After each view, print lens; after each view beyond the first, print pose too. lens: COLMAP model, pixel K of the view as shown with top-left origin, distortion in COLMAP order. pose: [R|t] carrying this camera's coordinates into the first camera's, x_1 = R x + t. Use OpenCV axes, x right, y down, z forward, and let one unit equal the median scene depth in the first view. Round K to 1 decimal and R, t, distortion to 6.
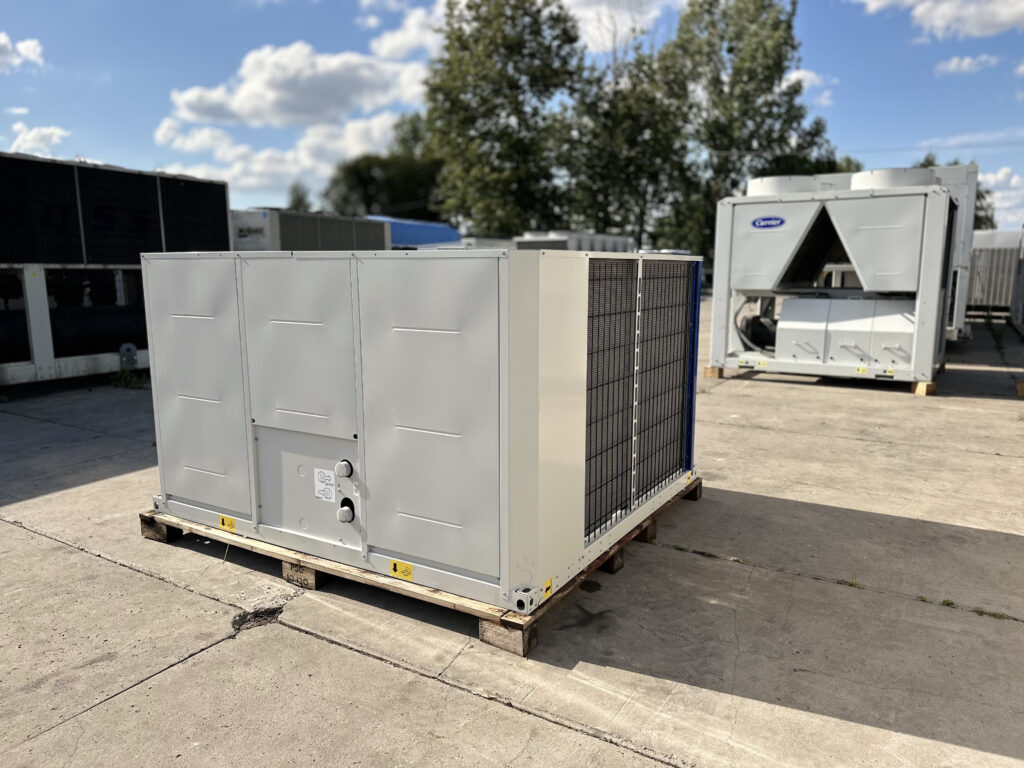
lens RADIAL K [[721.3, 0, 512.0], [0, 721.3, 384.0], [0, 0, 1]] dist [0.026341, -0.040118]
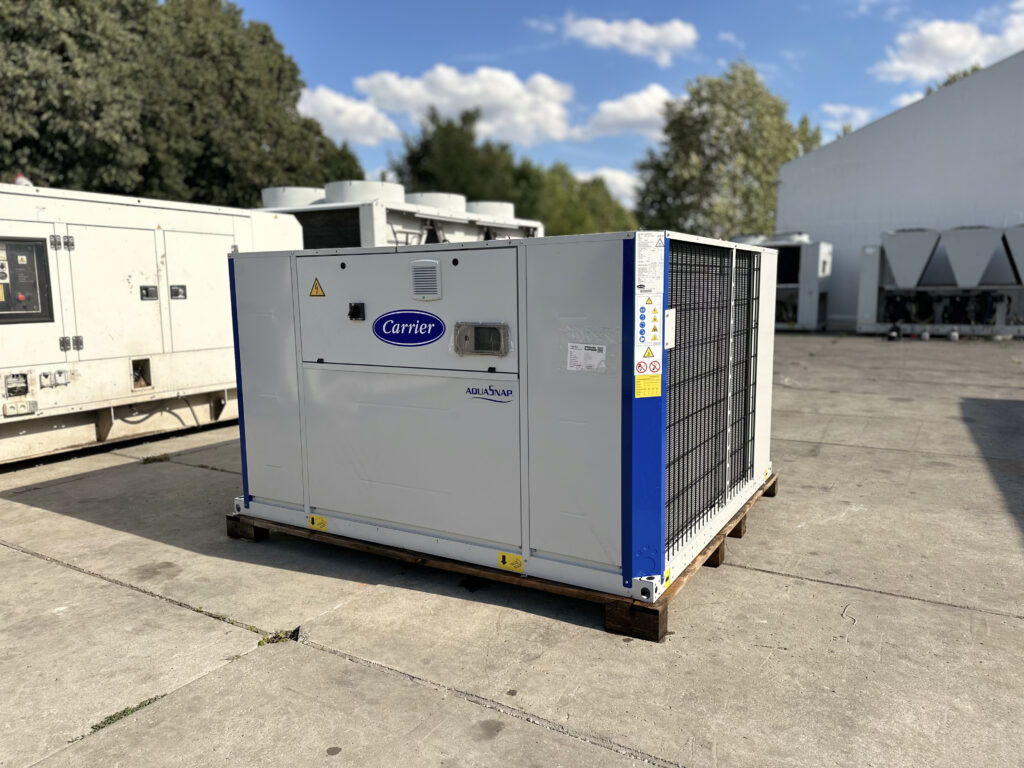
lens RADIAL K [[727.9, 0, 512.0], [0, 727.9, 384.0], [0, 0, 1]] dist [0.032769, -0.040280]
pose [[-0.999838, 0.017214, -0.005332, -0.079627], [0.014972, 0.958151, 0.285873, -0.287431], [0.010030, 0.285747, -0.958253, 1.982599]]
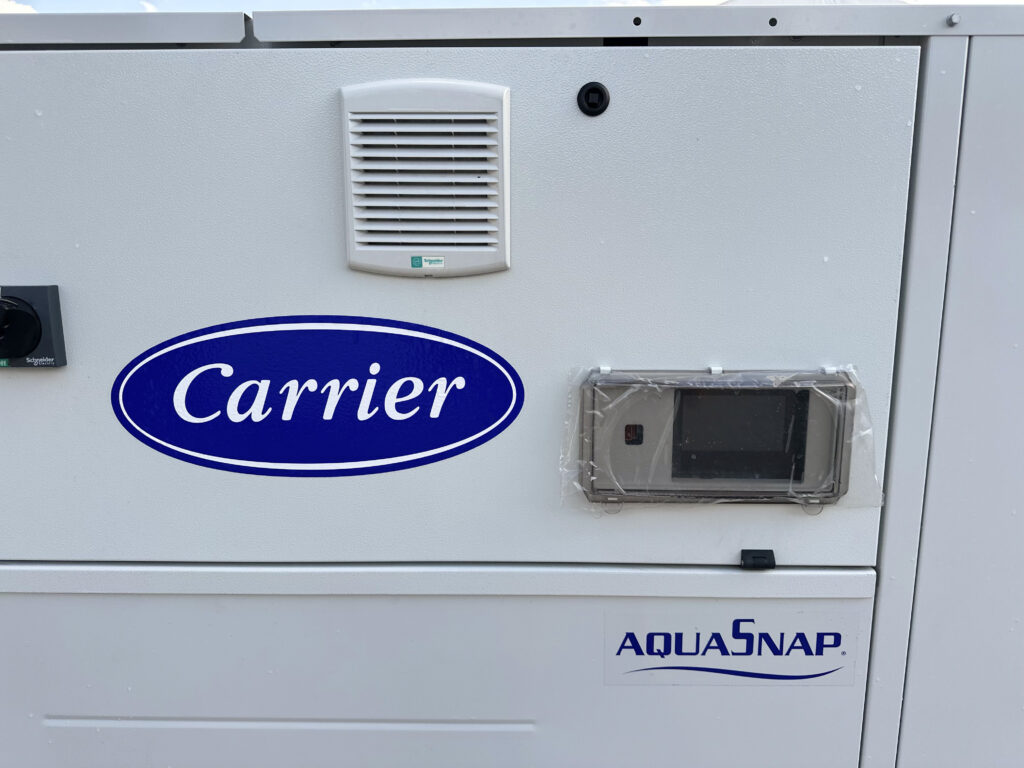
lens RADIAL K [[727.9, 0, 512.0], [0, 727.9, 384.0], [0, 0, 1]] dist [0.032769, -0.040280]
pose [[-0.860826, 0.088927, -0.501069, 0.073037], [-0.079716, 0.948896, 0.305355, -0.184594], [0.502616, 0.302801, -0.809746, 1.385514]]
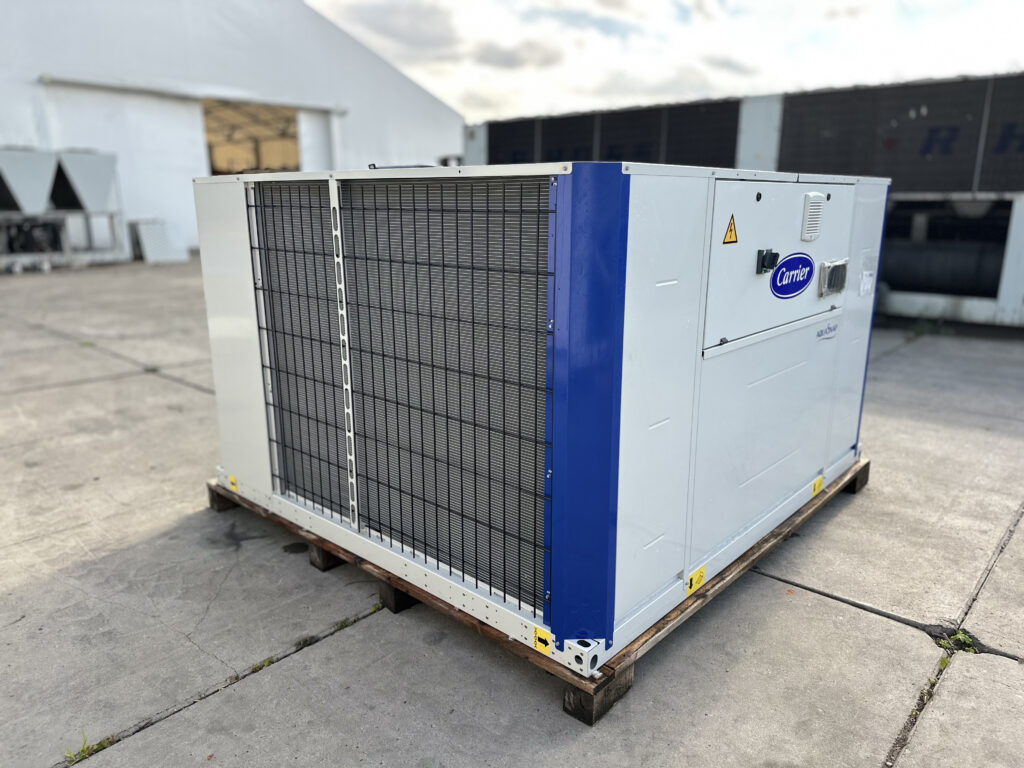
lens RADIAL K [[727.9, 0, 512.0], [0, 727.9, 384.0], [0, 0, 1]] dist [0.032769, -0.040280]
pose [[-0.188077, 0.239218, -0.952577, 0.718348], [-0.154767, 0.950549, 0.269265, -0.170159], [0.969884, 0.198070, -0.141753, 1.090132]]
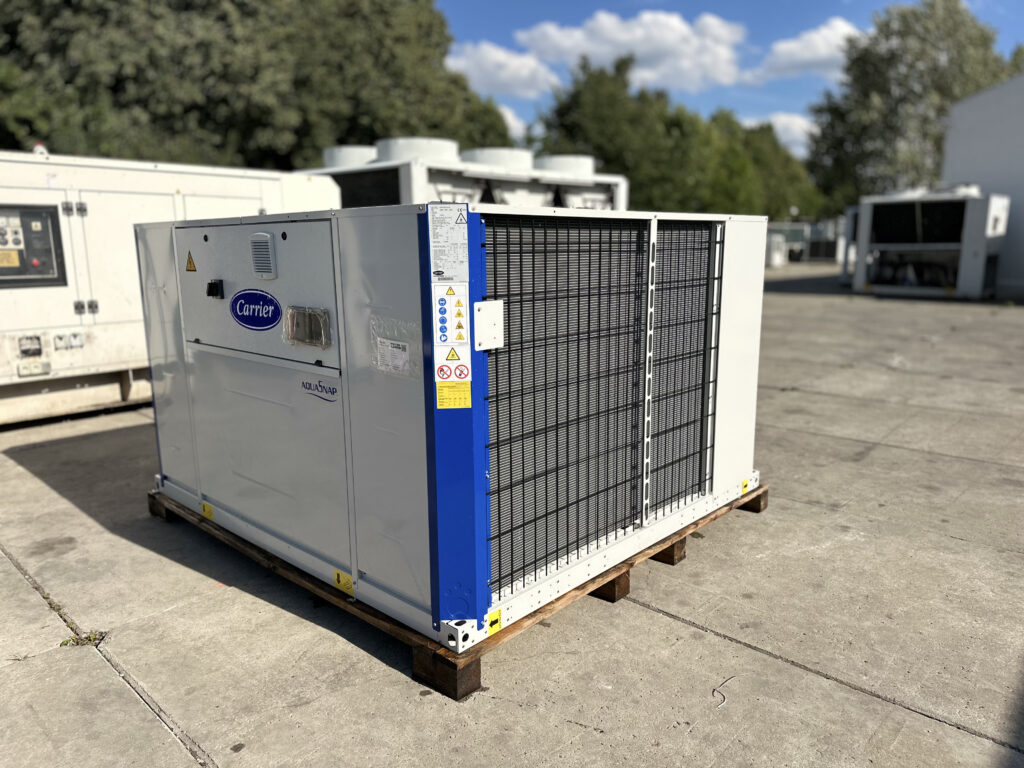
lens RADIAL K [[727.9, 0, 512.0], [0, 727.9, 384.0], [0, 0, 1]] dist [0.032769, -0.040280]
pose [[-0.978780, -0.026700, 0.203165, -0.356066], [0.044098, 0.940798, 0.336088, -0.282164], [-0.200111, 0.337916, -0.919657, 1.837551]]
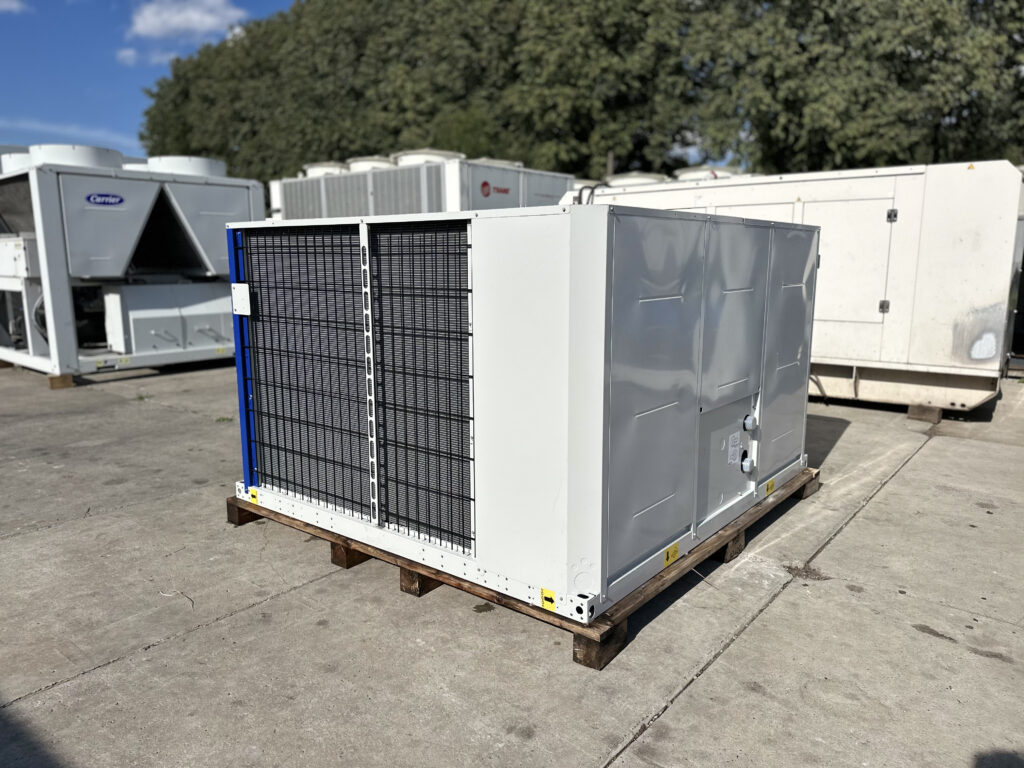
lens RADIAL K [[721.3, 0, 512.0], [0, 721.3, 384.0], [0, 0, 1]] dist [0.026341, -0.040118]
pose [[0.131595, -0.166826, 0.977165, -1.028291], [0.158873, 0.976545, 0.145325, -0.119134], [-0.978490, 0.136121, 0.155013, 0.903479]]
